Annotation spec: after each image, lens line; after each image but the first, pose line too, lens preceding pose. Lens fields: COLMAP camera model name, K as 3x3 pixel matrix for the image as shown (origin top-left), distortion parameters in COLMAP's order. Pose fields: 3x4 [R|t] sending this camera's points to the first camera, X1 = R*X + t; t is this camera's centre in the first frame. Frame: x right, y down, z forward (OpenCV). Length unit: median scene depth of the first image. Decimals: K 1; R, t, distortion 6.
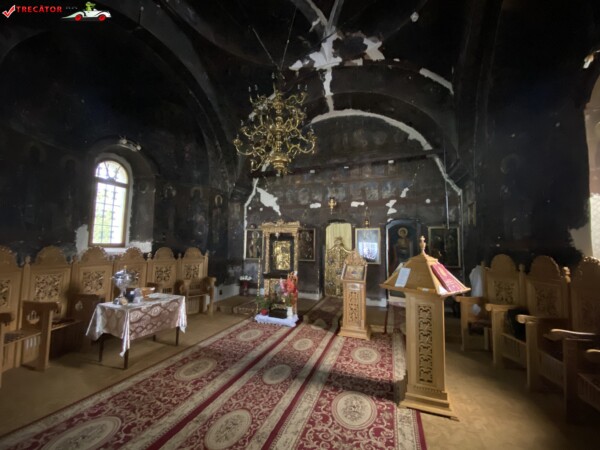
lens RADIAL K [[247.6, 0, 286.3], [0, 247.6, 230.4], [0, 0, 1]] dist [-0.004304, -0.007498]
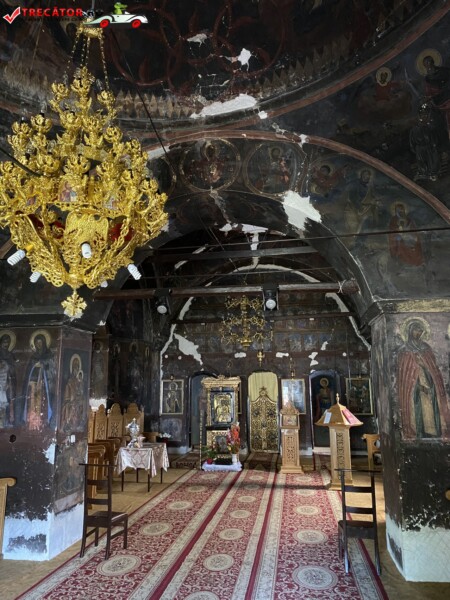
lens RADIAL K [[457.3, 0, 209.1], [0, 457.3, 300.6], [0, 0, 1]] dist [0.006782, -0.004375]
pose [[0.979022, 0.016832, 0.203059, -0.427092], [0.010020, 0.991399, -0.130489, -0.091405], [-0.203509, 0.129786, 0.970433, -0.868415]]
